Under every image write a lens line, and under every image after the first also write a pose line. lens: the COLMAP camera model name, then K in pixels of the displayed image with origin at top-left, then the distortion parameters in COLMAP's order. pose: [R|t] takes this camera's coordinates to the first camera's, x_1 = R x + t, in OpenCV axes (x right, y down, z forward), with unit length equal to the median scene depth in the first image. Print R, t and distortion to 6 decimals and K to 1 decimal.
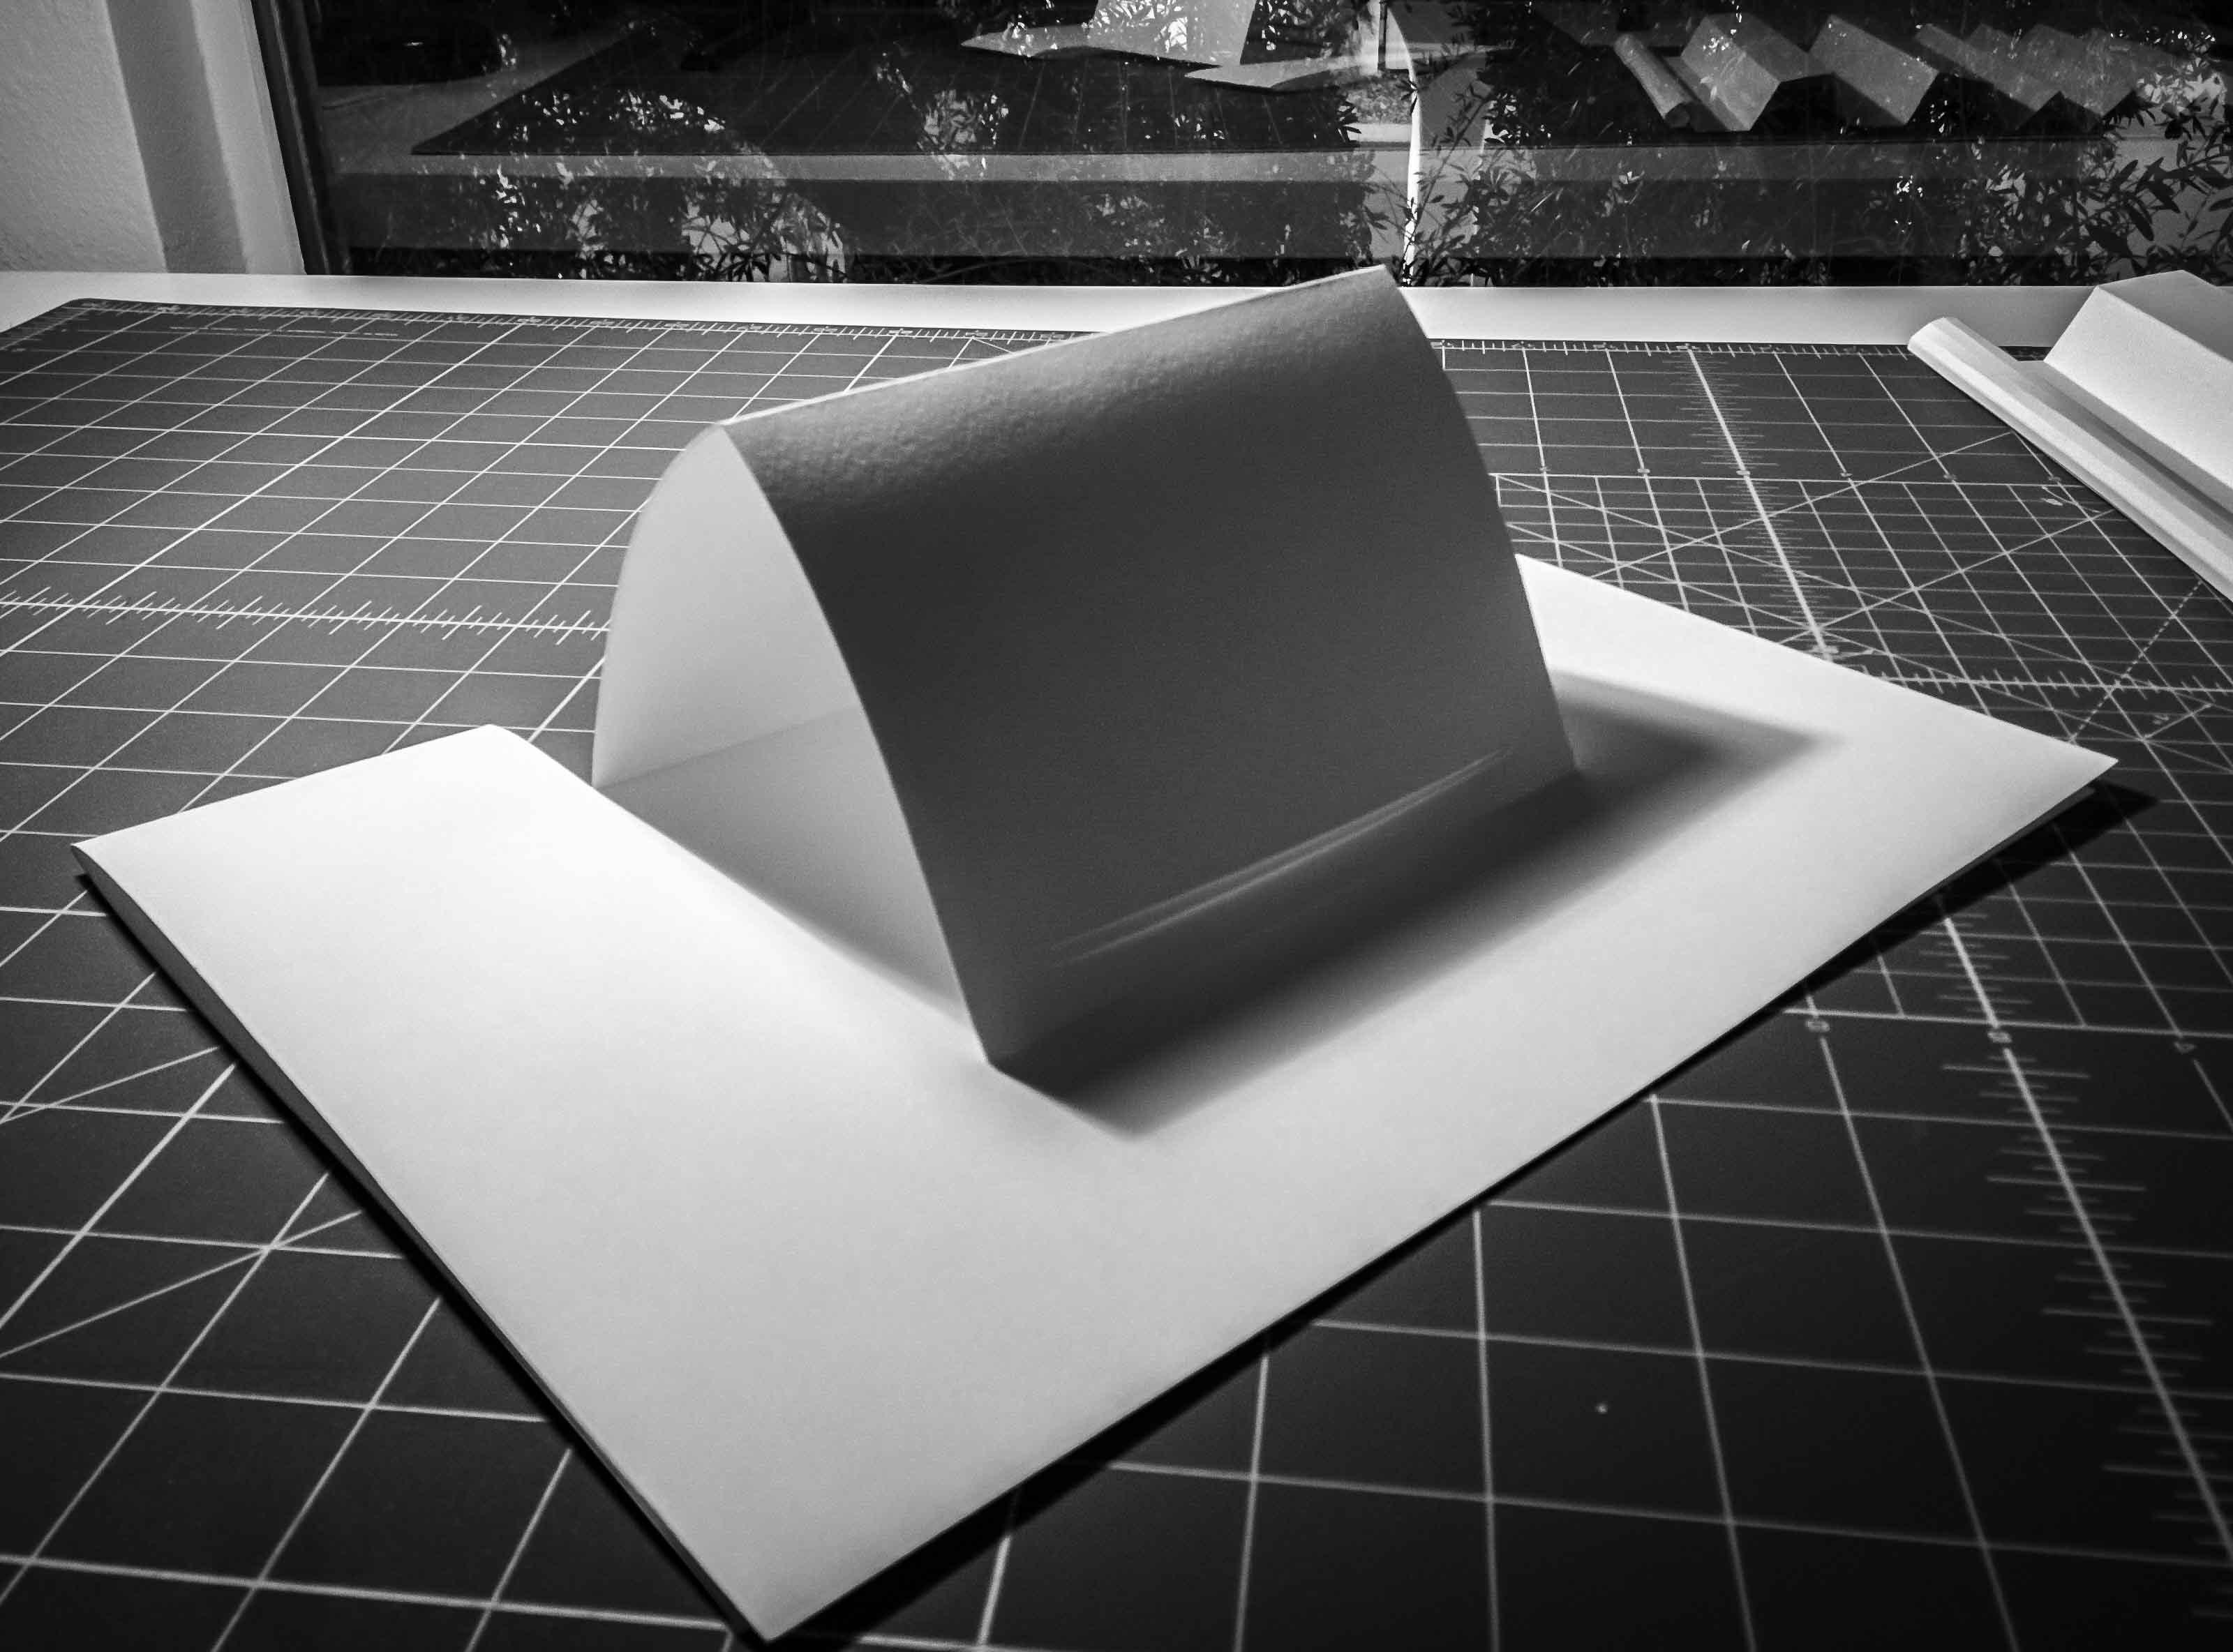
lens RADIAL K [[1980.2, 0, 1104.0], [0, 1980.2, 845.1], [0, 0, 1]] dist [0.048505, -0.066720]
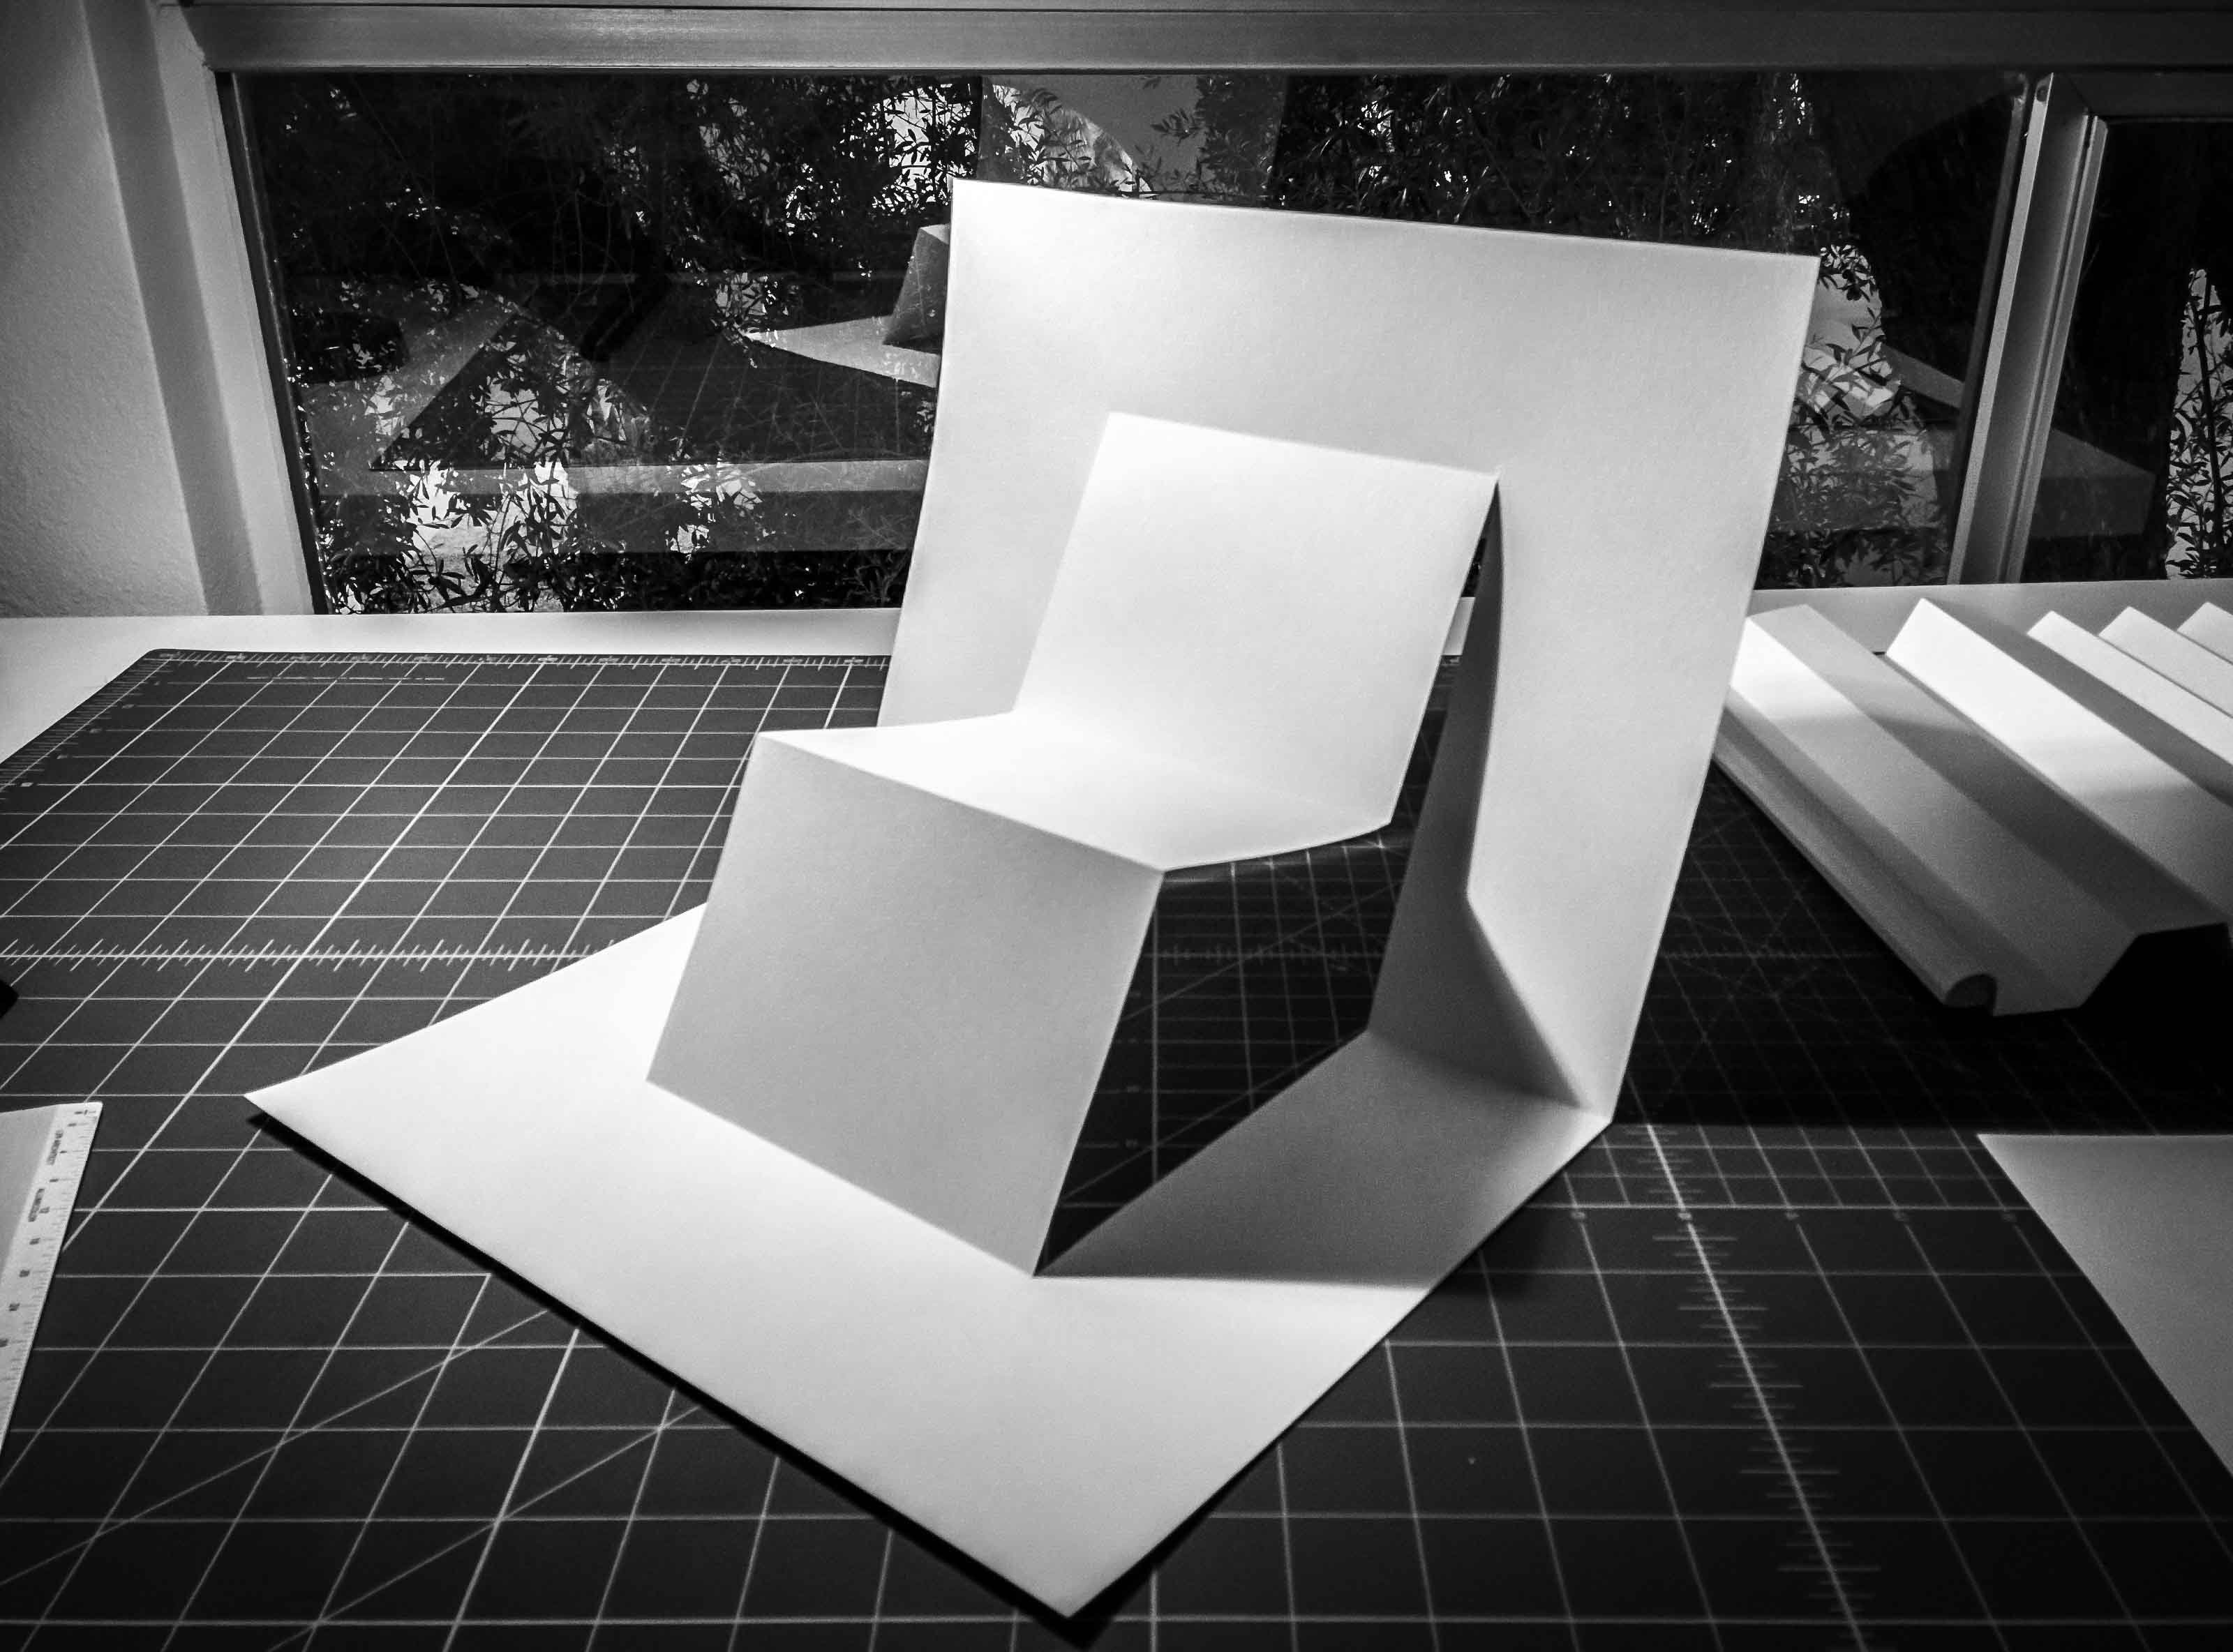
lens RADIAL K [[1980.2, 0, 1111.9], [0, 1980.2, 820.8], [0, 0, 1]] dist [0.048505, -0.066720]
pose [[0.992904, -0.043896, 0.110517, -0.179303], [0.051597, 0.996363, -0.067812, -0.136369], [-0.107139, 0.073034, 0.991558, -0.575561]]
